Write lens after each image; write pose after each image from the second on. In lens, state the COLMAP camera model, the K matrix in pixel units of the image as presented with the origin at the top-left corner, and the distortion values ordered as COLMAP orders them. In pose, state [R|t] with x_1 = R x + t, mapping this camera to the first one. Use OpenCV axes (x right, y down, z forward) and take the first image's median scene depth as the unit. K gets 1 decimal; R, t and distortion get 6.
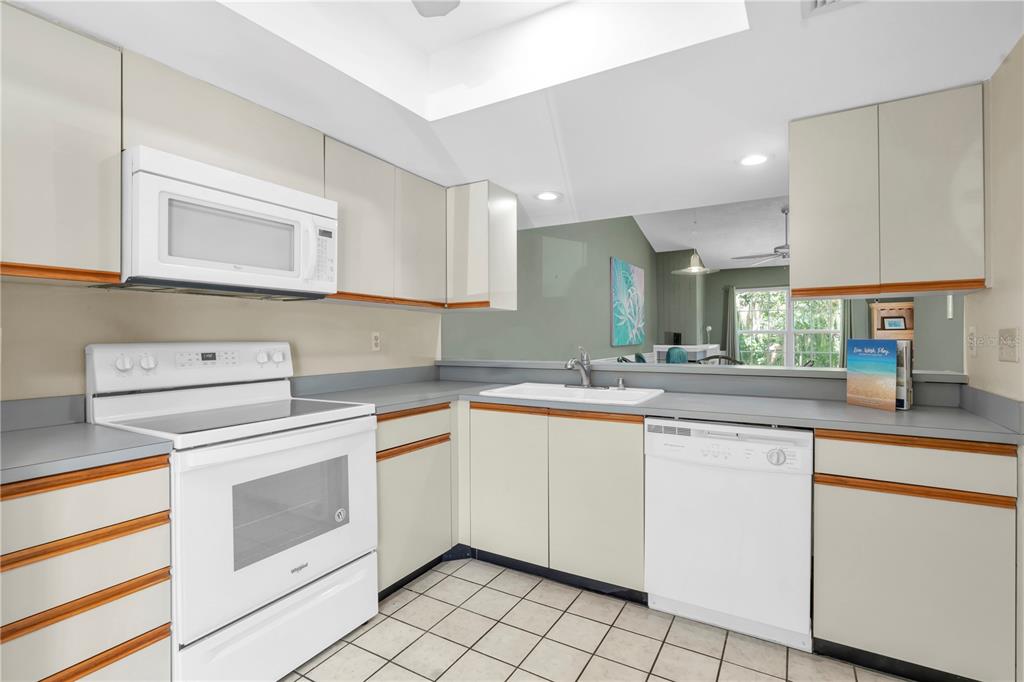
lens RADIAL K [[480.9, 0, 507.9], [0, 480.9, 340.6], [0, 0, 1]] dist [-0.005378, 0.000132]
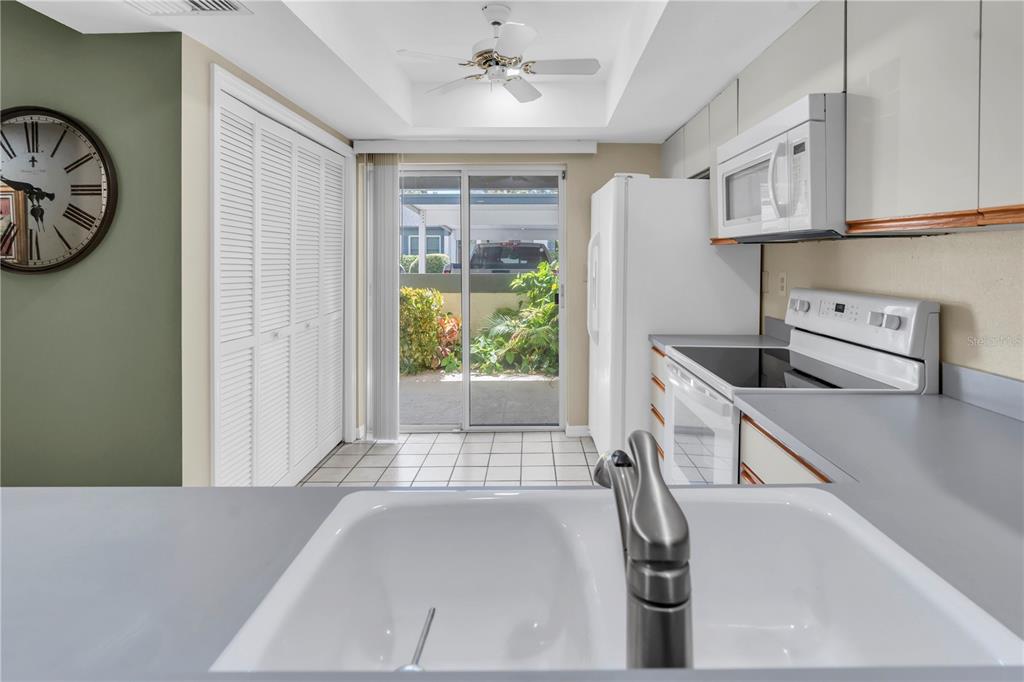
lens RADIAL K [[480.9, 0, 513.6], [0, 480.9, 262.1], [0, 0, 1]] dist [-0.005378, 0.000132]
pose [[-0.856897, 0.006380, -0.515448, 0.377219], [-0.000436, 0.999914, 0.013100, -0.065461], [0.515487, 0.011450, -0.856821, 1.469722]]
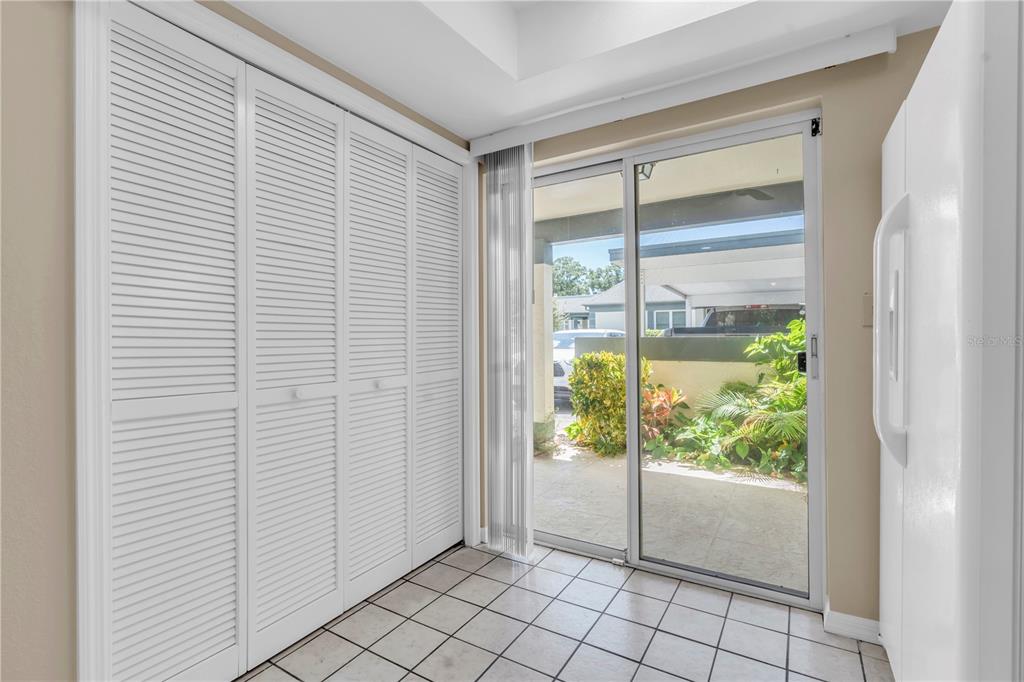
lens RADIAL K [[455.1, 0, 499.8], [0, 455.1, 335.1], [0, 0, 1]] dist [-0.004226, 0.001011]
pose [[-0.999941, 0.010782, 0.001477, -0.126030], [0.010790, 0.999925, 0.005792, 0.039050], [-0.001414, 0.005807, -0.999982, 0.874891]]
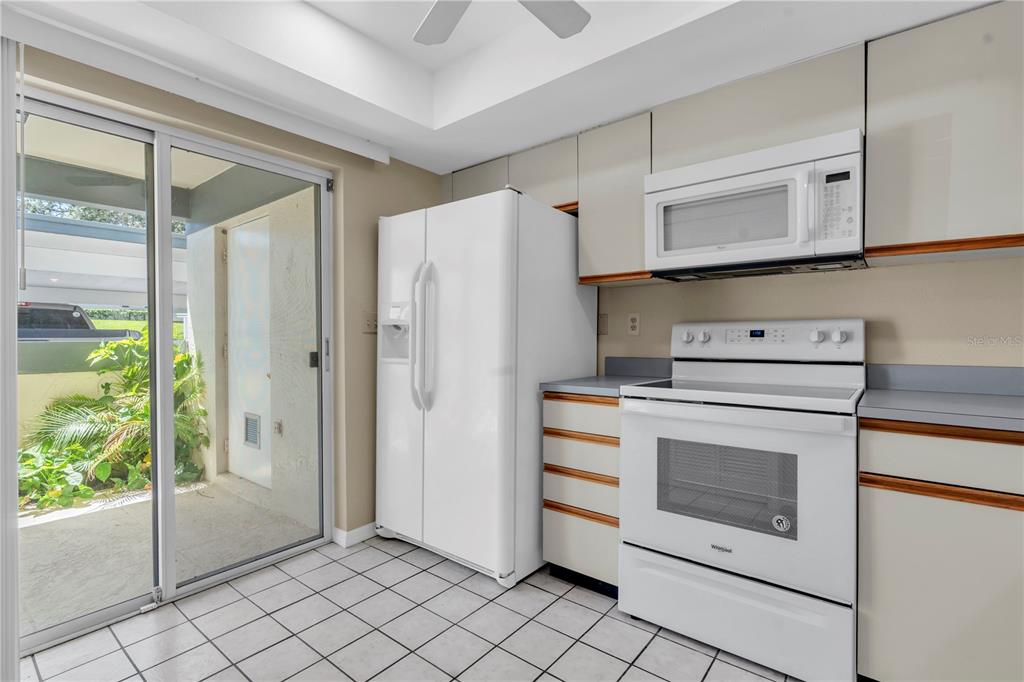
lens RADIAL K [[480.9, 0, 505.2], [0, 480.9, 342.5], [0, 0, 1]] dist [-0.005378, 0.000132]
pose [[-0.146904, 0.014342, -0.989047, 0.503236], [-0.004273, 0.999876, 0.015133, 0.039323], [0.989141, 0.006449, -0.146825, 0.611962]]
